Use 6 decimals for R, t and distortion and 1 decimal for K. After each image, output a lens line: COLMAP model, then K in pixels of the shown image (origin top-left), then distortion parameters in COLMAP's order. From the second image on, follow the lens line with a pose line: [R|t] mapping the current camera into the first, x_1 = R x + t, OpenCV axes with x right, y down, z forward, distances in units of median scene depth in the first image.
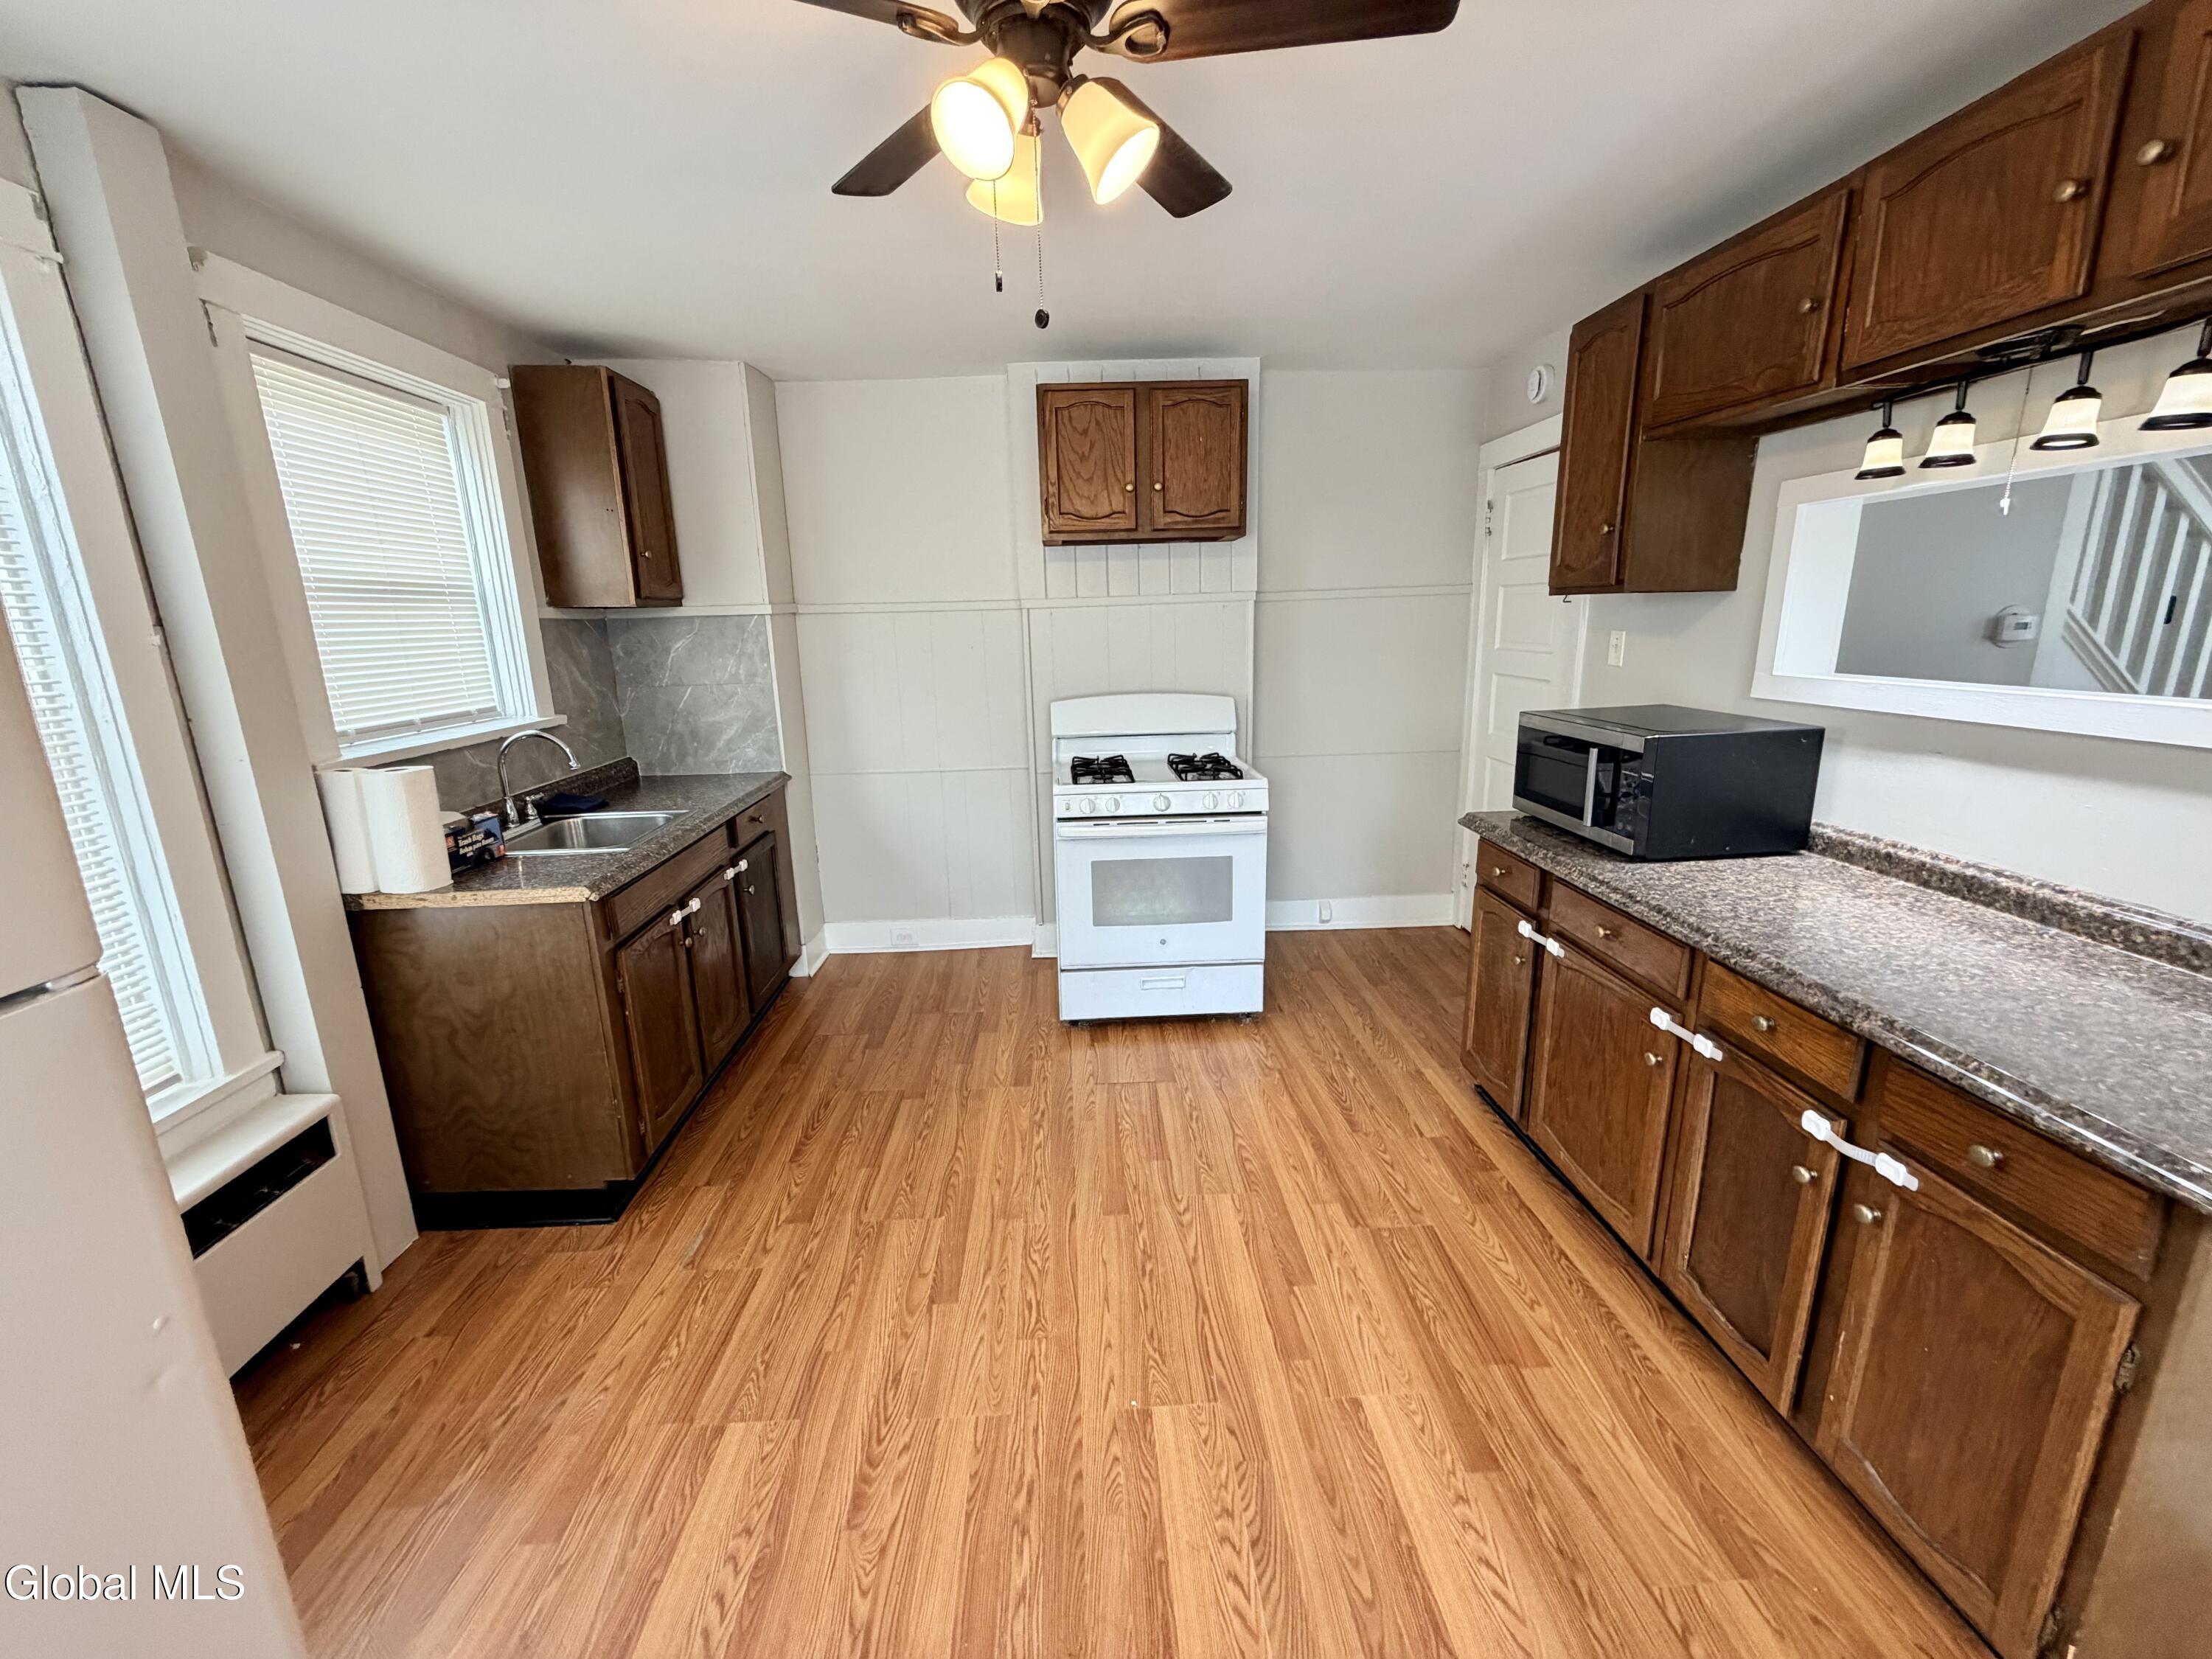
lens RADIAL K [[877.8, 0, 1096.1], [0, 877.8, 824.4], [0, 0, 1]] dist [-0.001626, 0.000418]
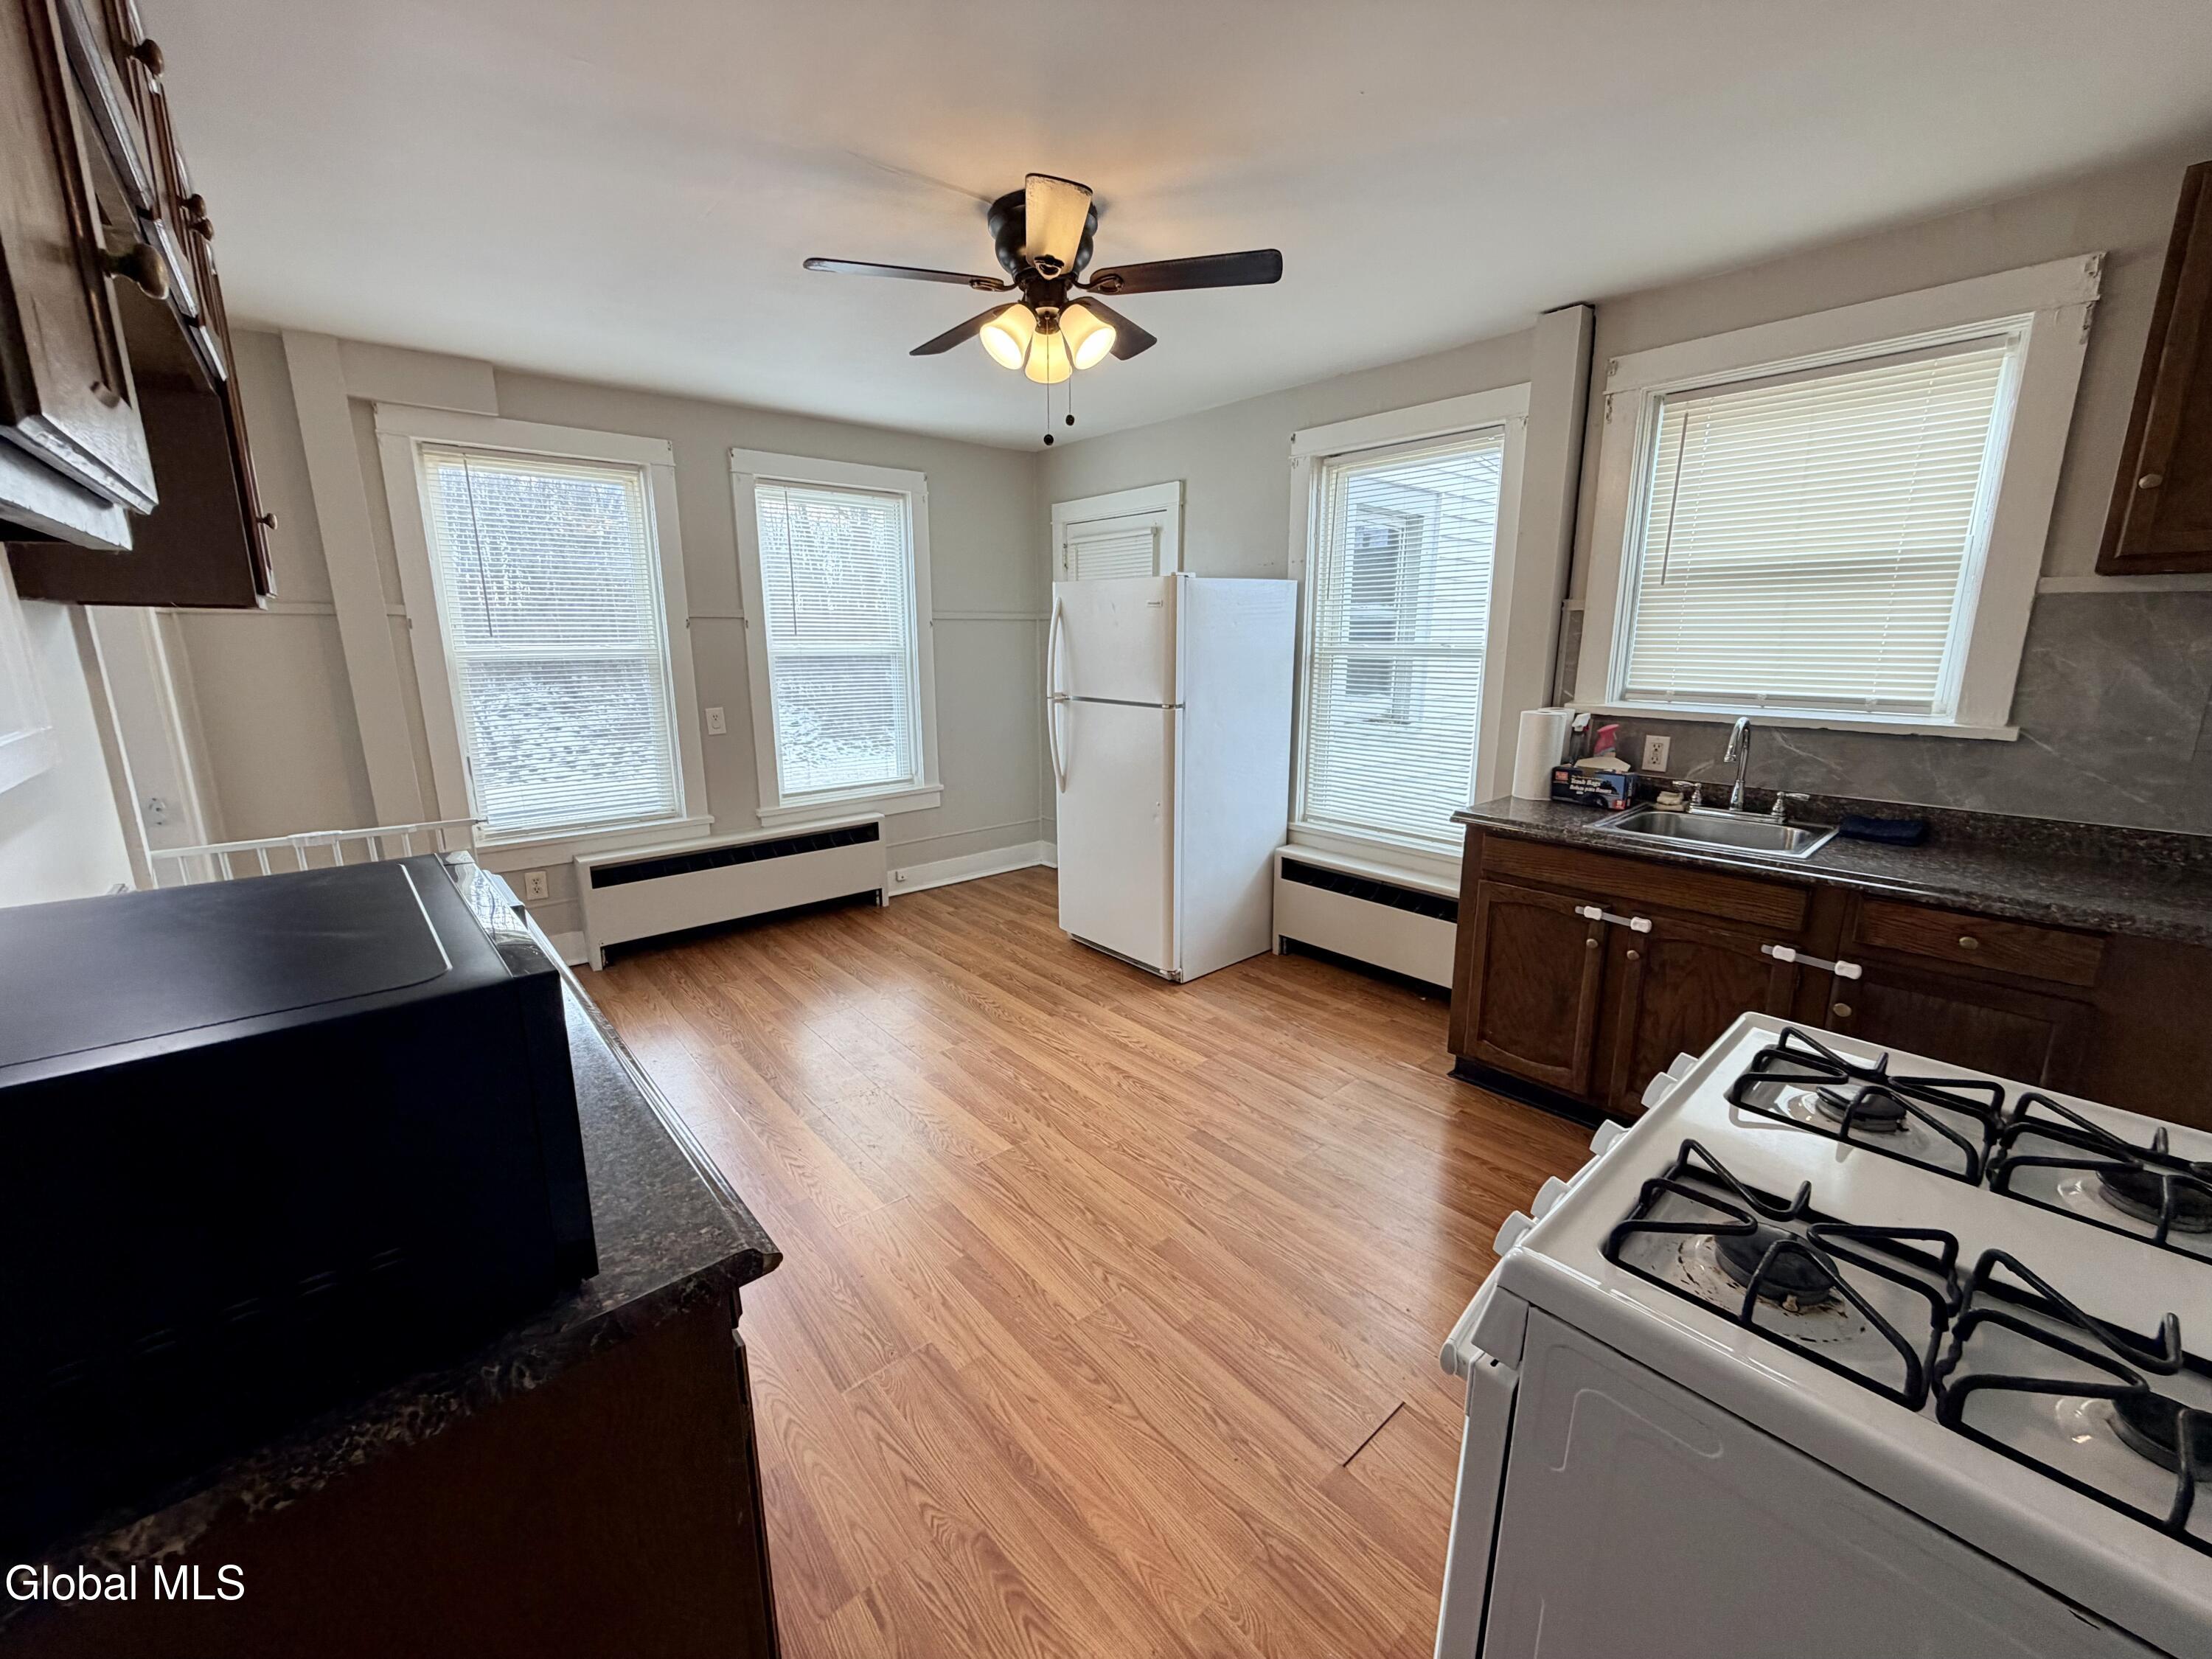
lens RADIAL K [[877.8, 0, 1099.9], [0, 877.8, 829.5], [0, 0, 1]] dist [-0.001626, 0.000418]
pose [[-0.782902, 0.167708, -0.599114, 0.594353], [-0.119082, 0.904783, 0.408886, -0.357314], [0.610642, 0.391462, -0.688385, 1.502366]]
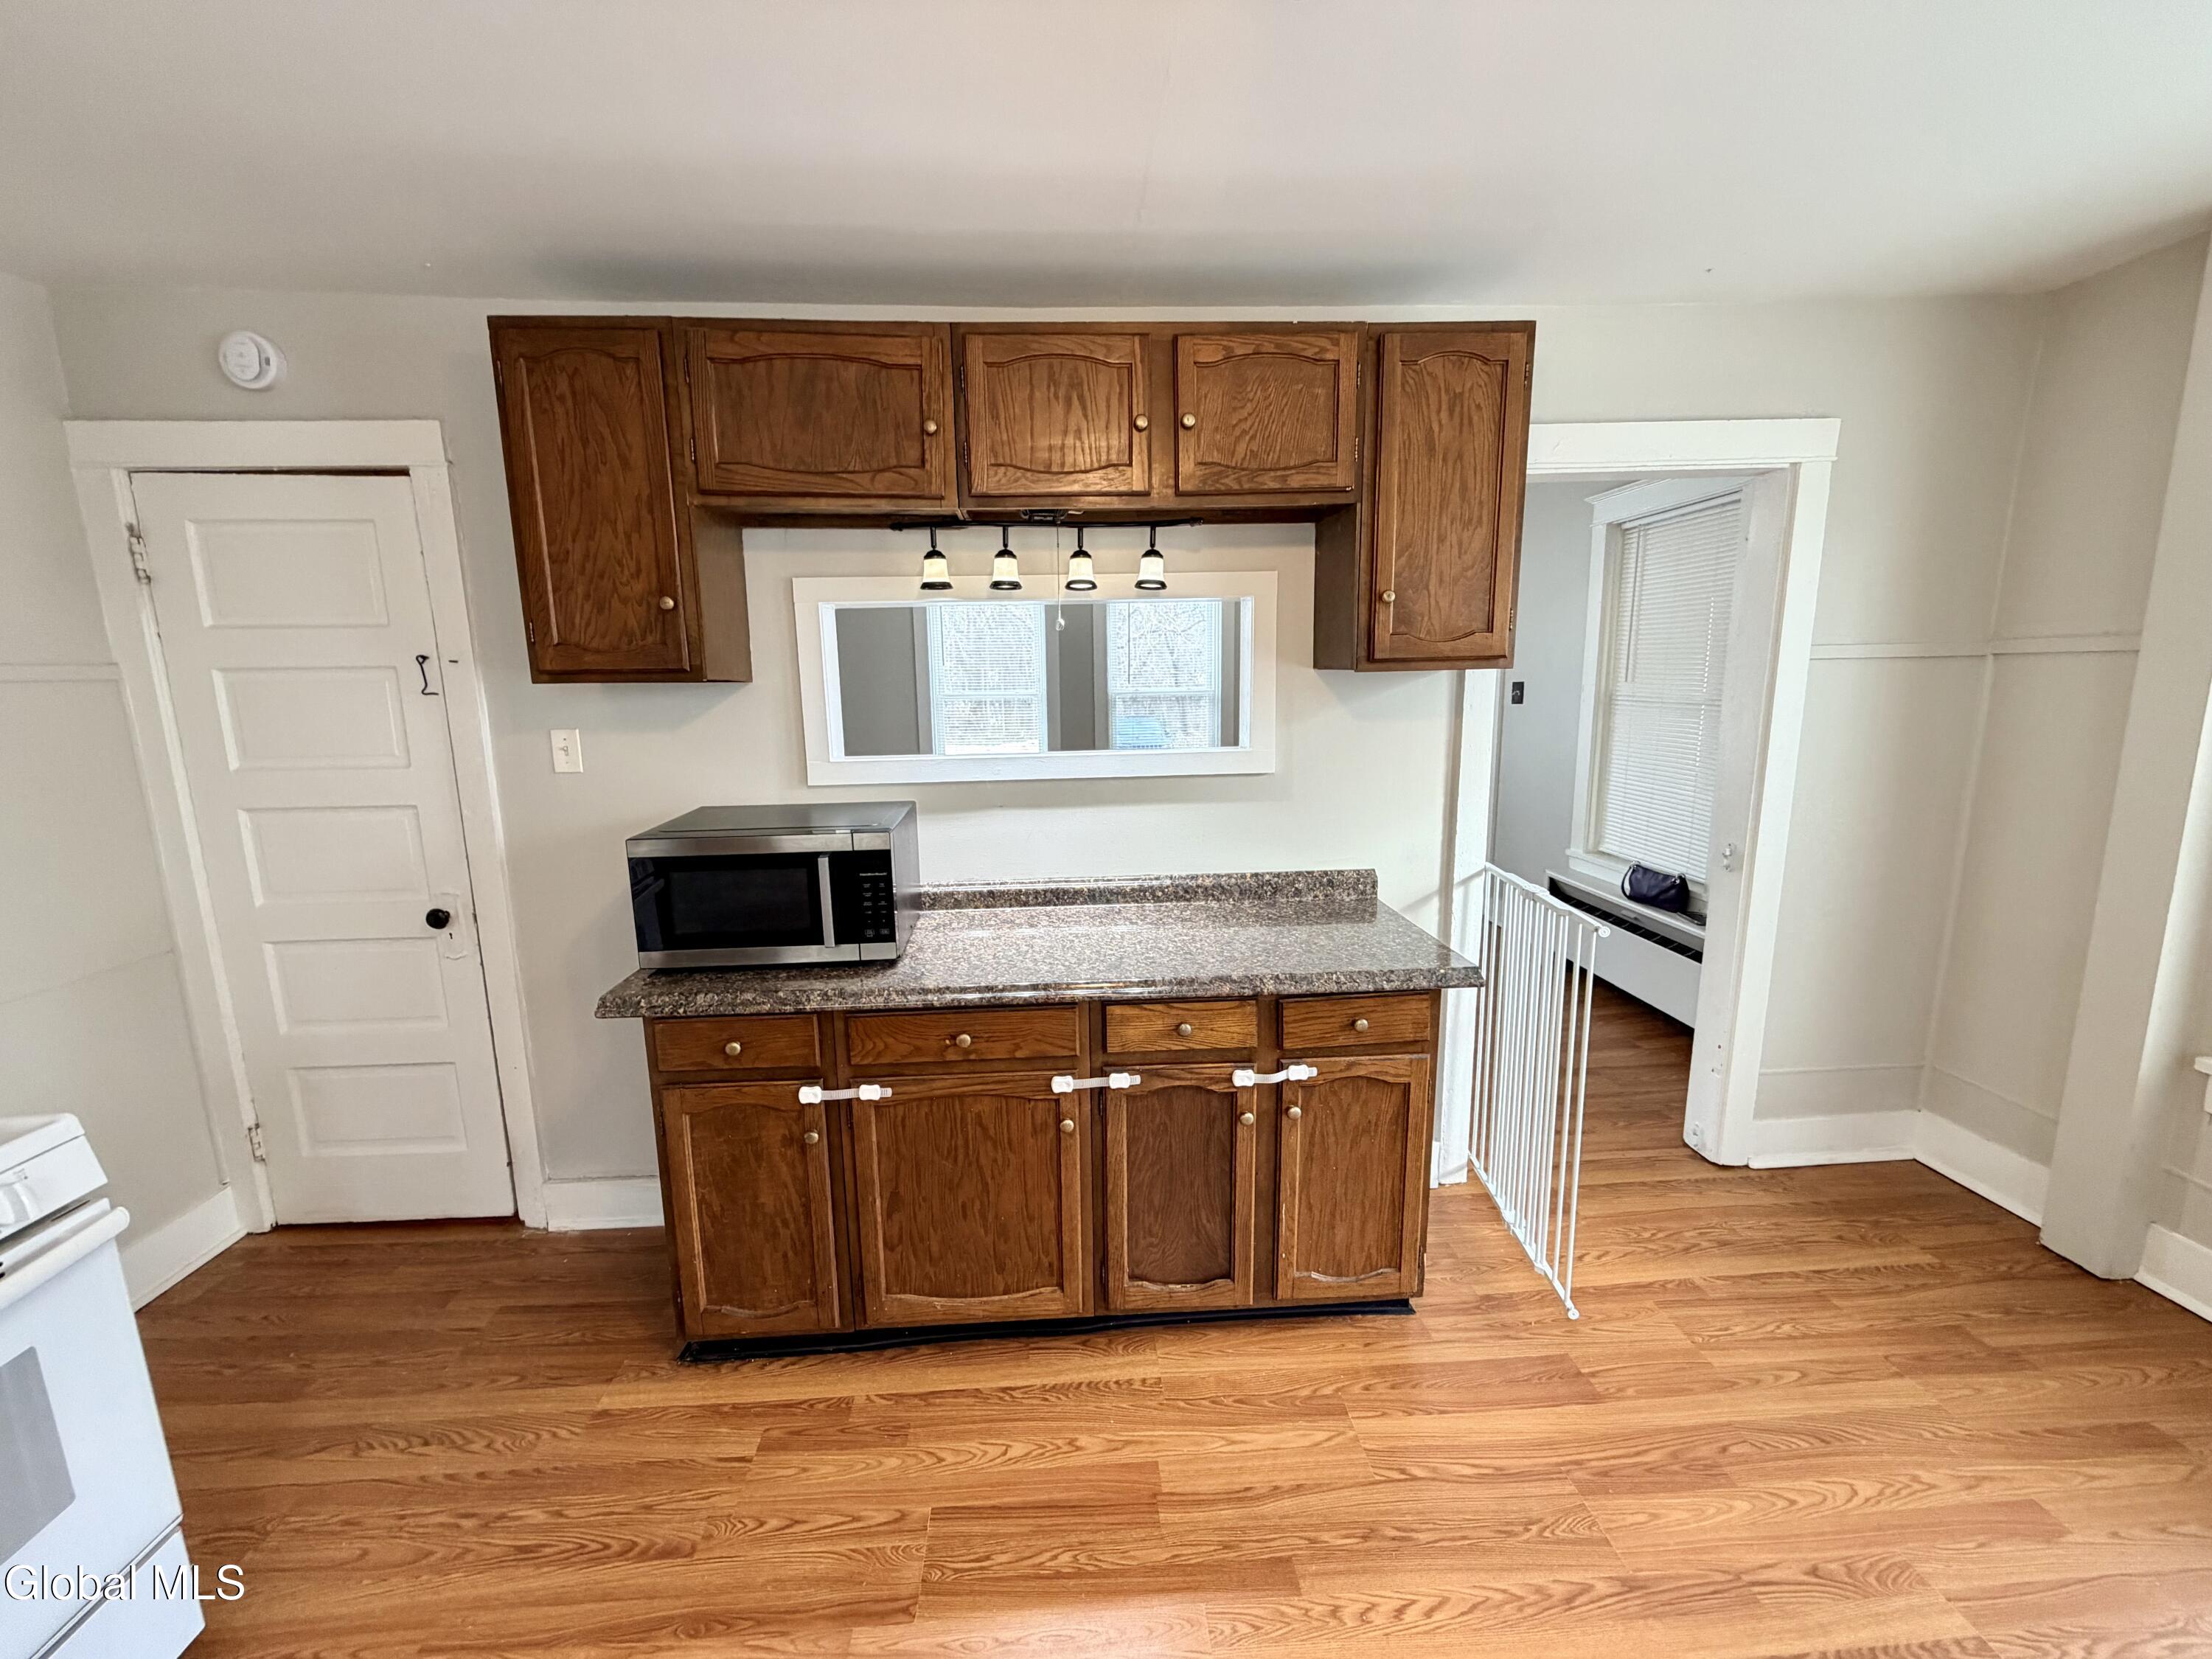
lens RADIAL K [[877.8, 0, 1093.6], [0, 877.8, 825.0], [0, 0, 1]] dist [-0.001626, 0.000418]
pose [[-0.015120, -0.138282, 0.990277, -0.278721], [0.249327, 0.958585, 0.137664, -0.168428], [-0.968301, 0.248984, 0.019983, 0.715545]]
